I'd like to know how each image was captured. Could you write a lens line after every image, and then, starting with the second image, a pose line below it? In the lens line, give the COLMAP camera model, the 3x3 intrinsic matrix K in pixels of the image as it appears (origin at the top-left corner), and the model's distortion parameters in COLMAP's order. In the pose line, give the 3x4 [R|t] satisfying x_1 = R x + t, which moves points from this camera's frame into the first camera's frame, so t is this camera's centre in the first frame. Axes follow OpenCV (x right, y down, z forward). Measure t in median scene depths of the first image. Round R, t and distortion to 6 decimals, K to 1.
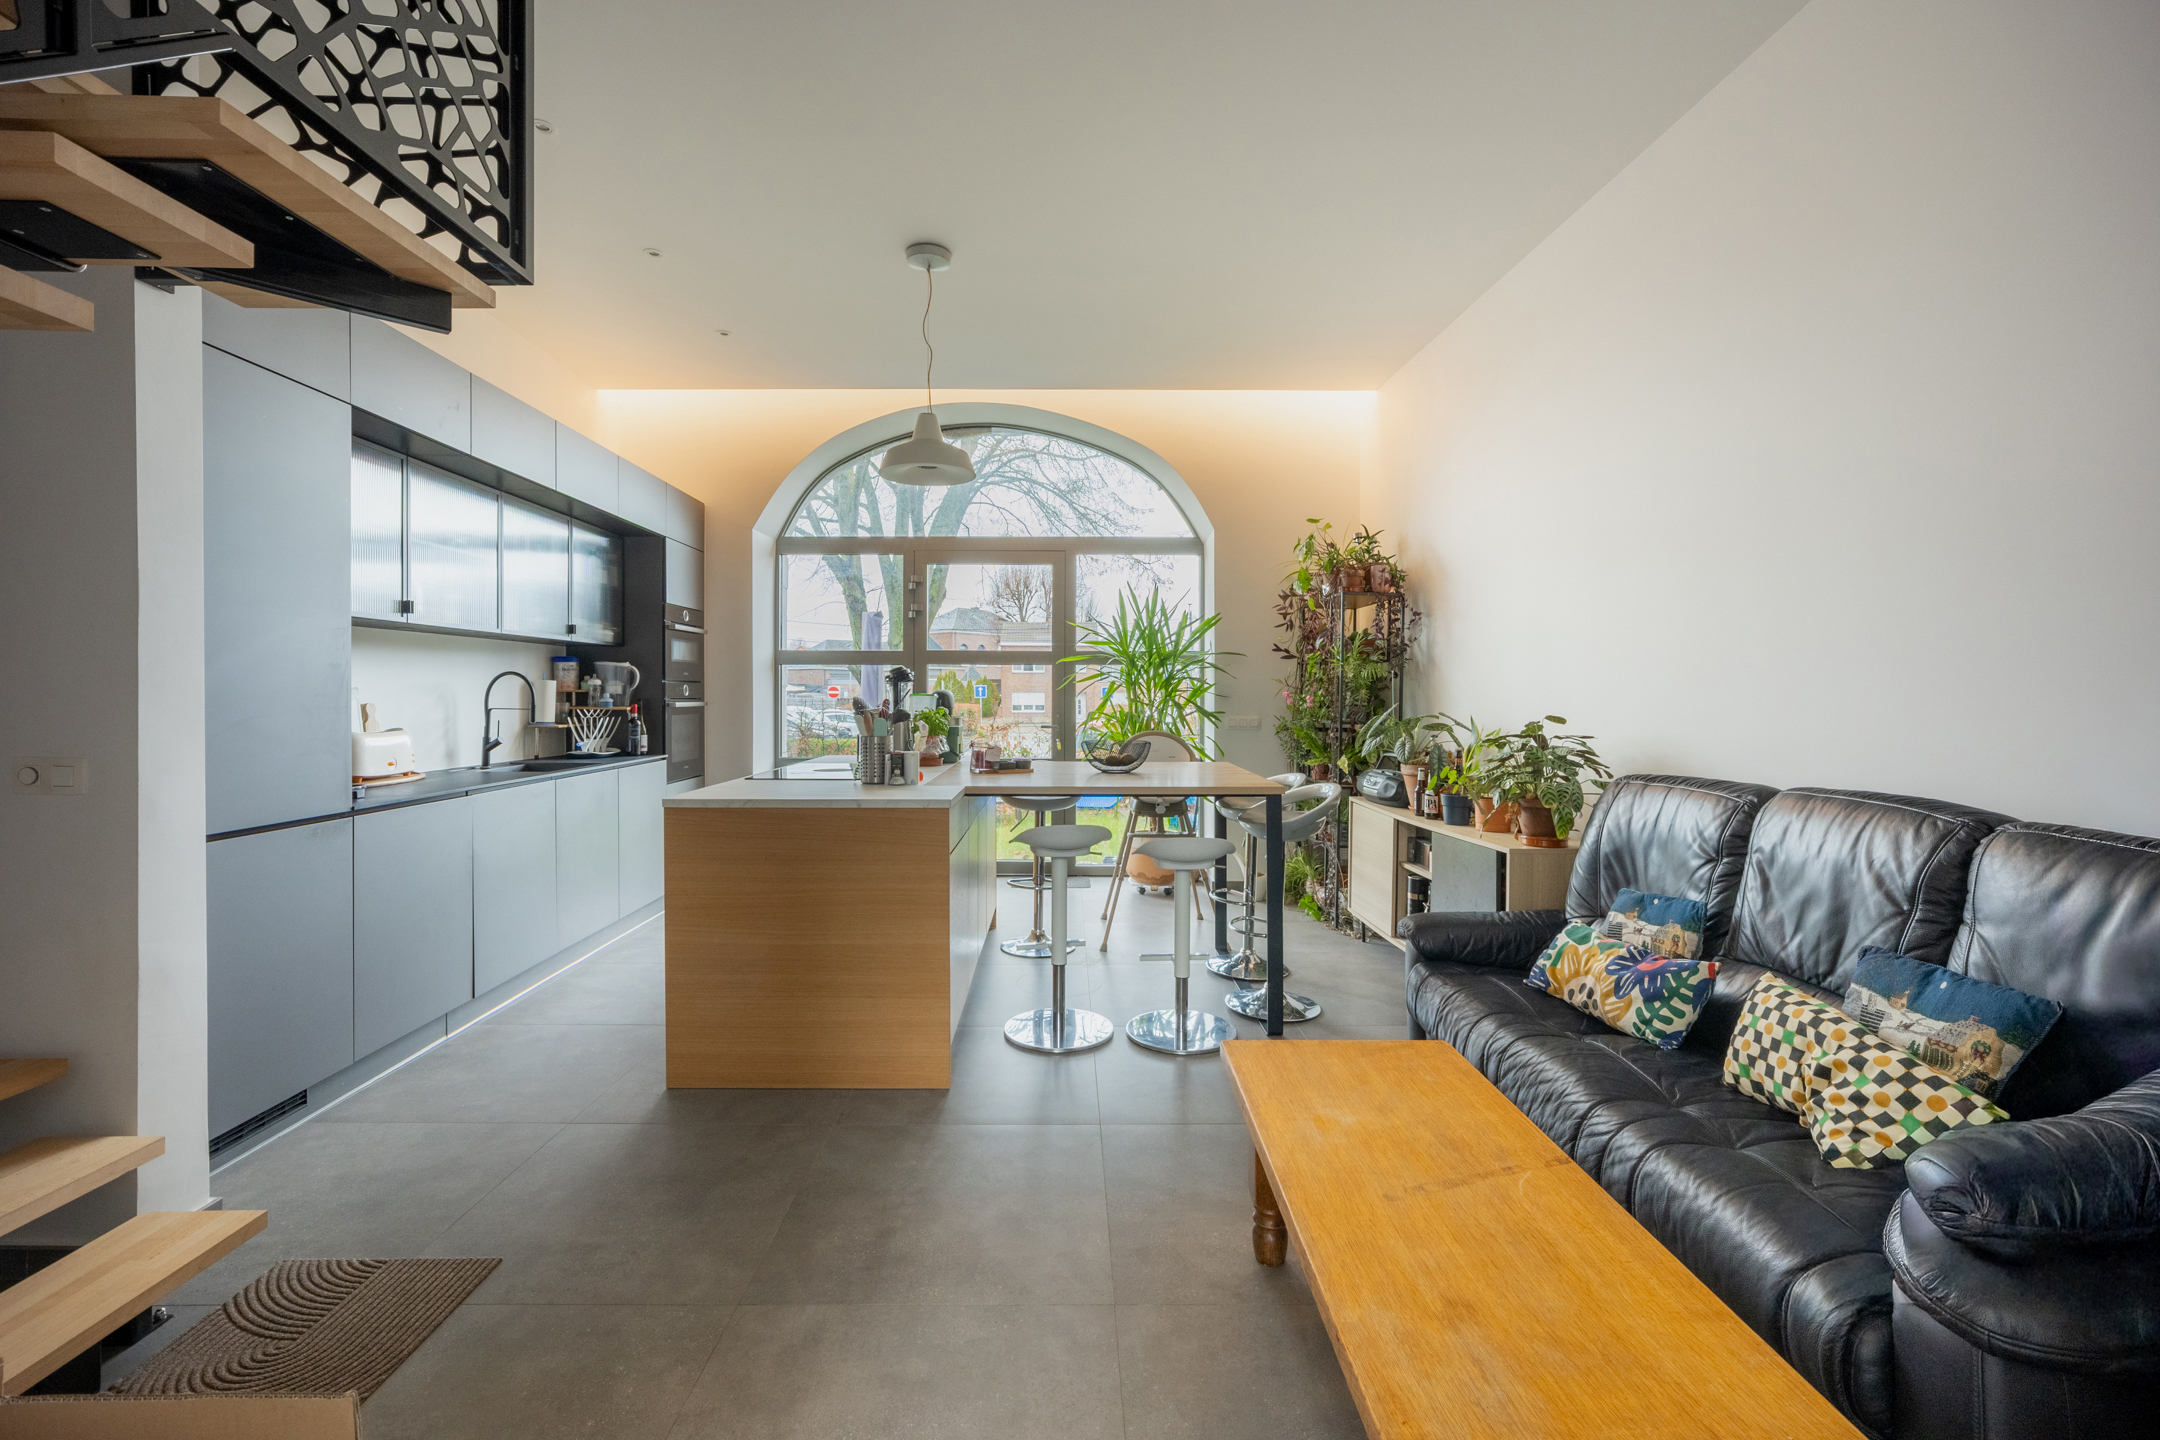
lens RADIAL K [[924.3, 0, 1066.1], [0, 924.3, 695.2], [0, 0, 1]] dist [-0.004530, -0.000663]
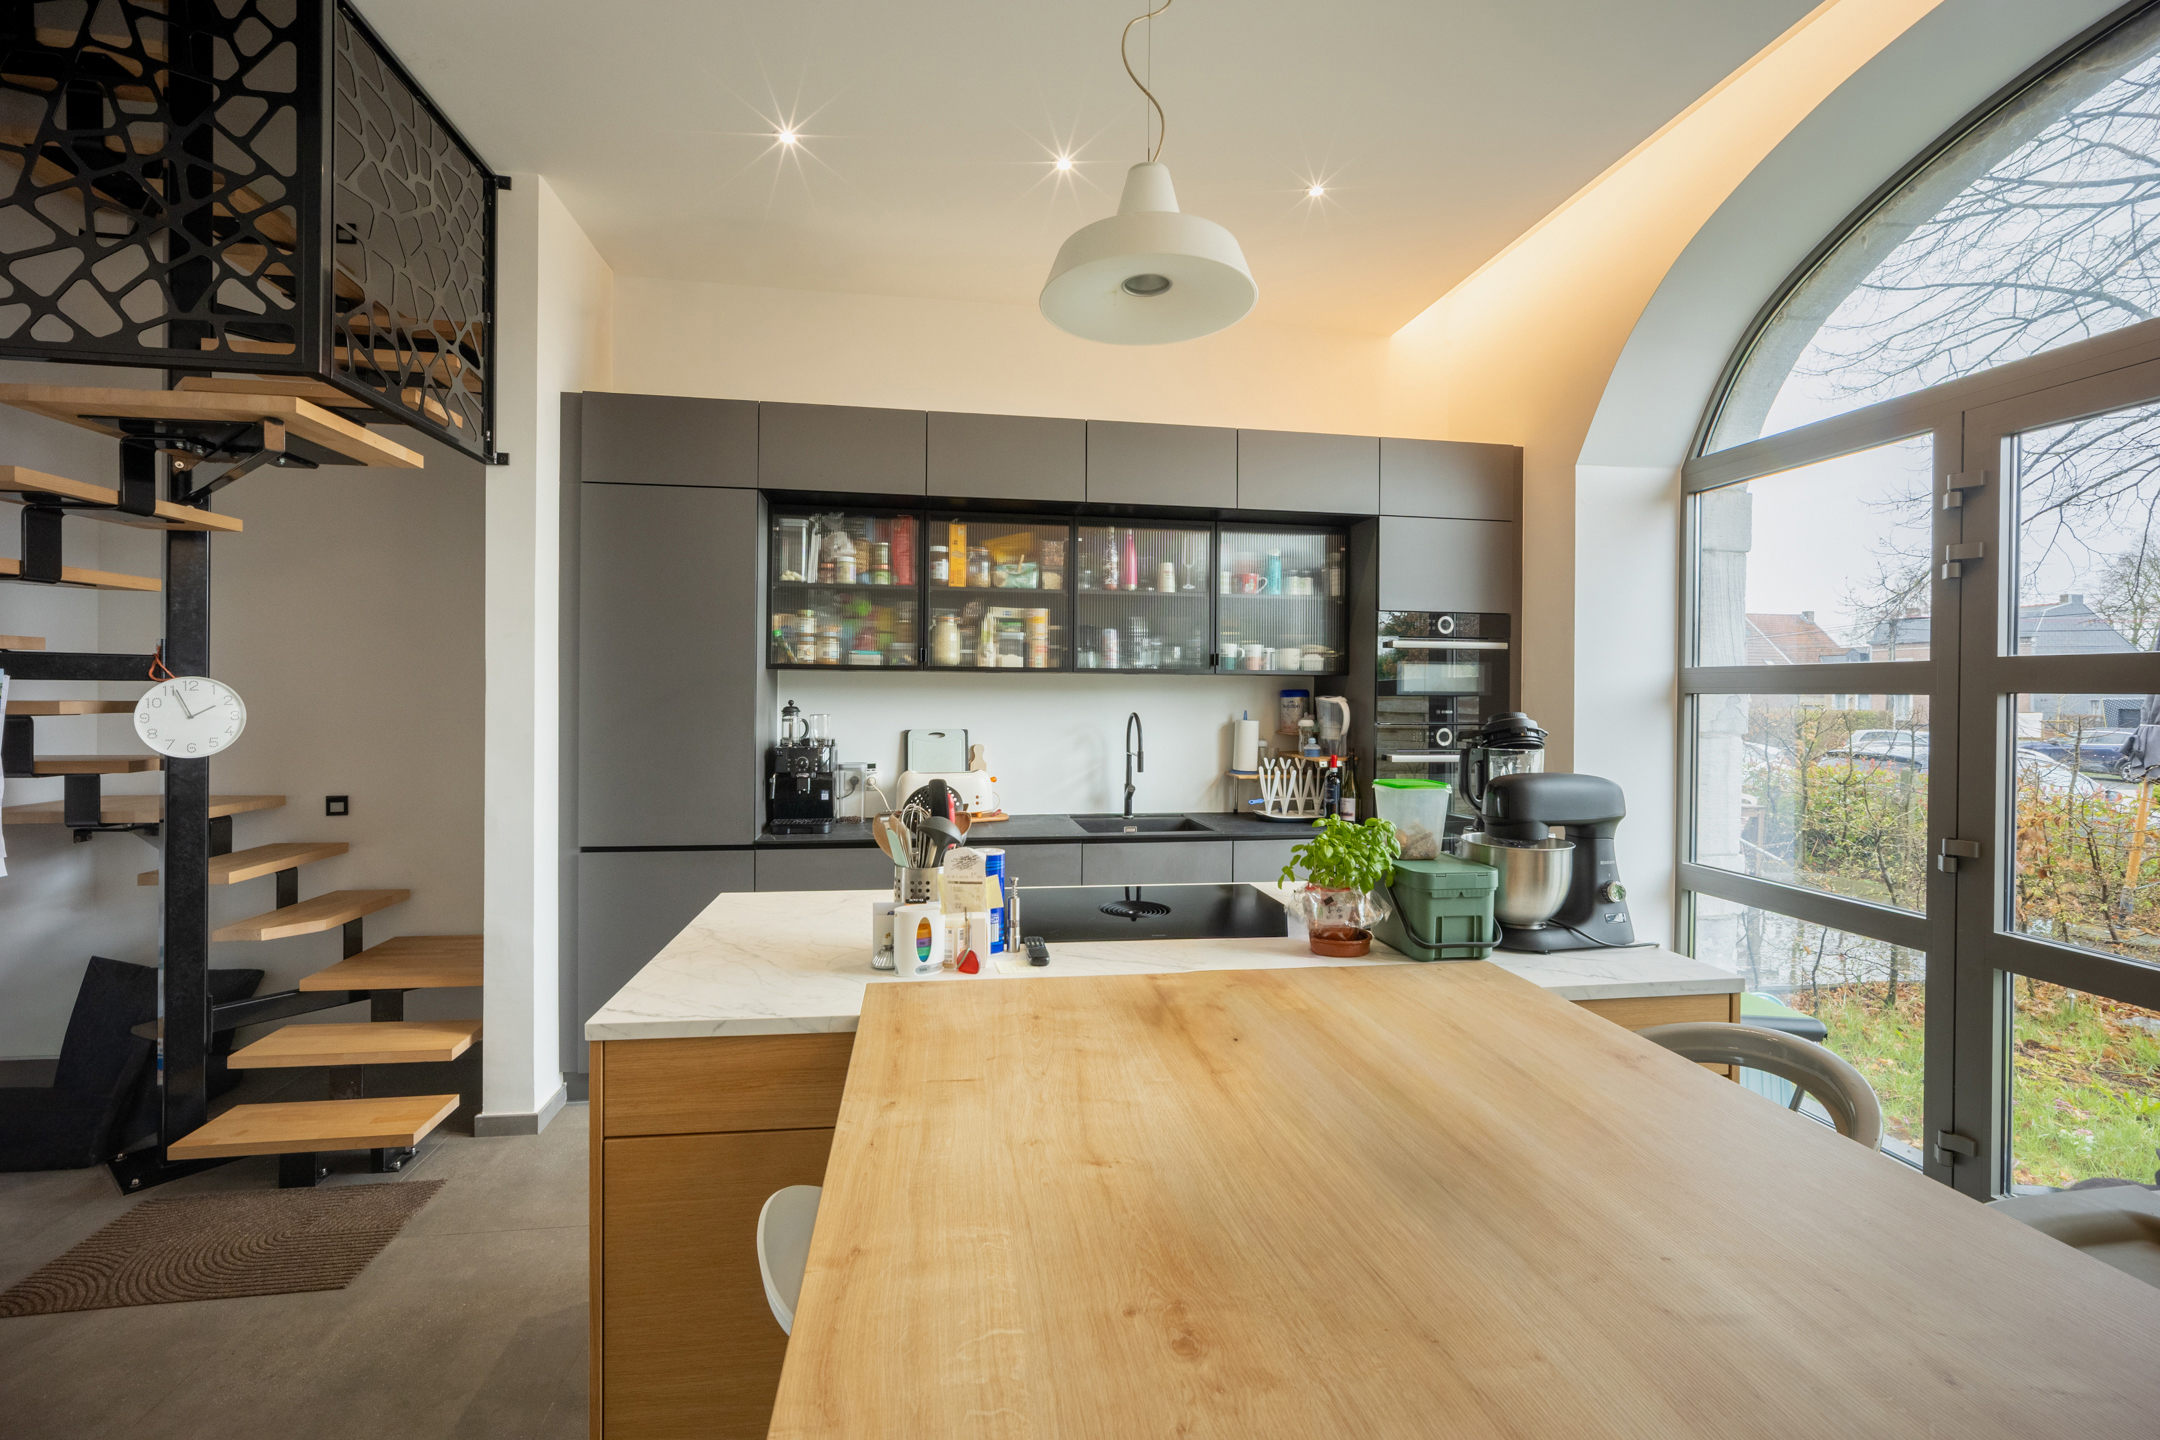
lens RADIAL K [[924.3, 0, 1066.1], [0, 924.3, 695.2], [0, 0, 1]] dist [-0.004530, -0.000663]
pose [[0.125271, 0.004539, -0.992112, 0.232862], [-0.010233, 0.999942, 0.003283, -0.037880], [0.992070, 0.009741, 0.125311, 0.711804]]
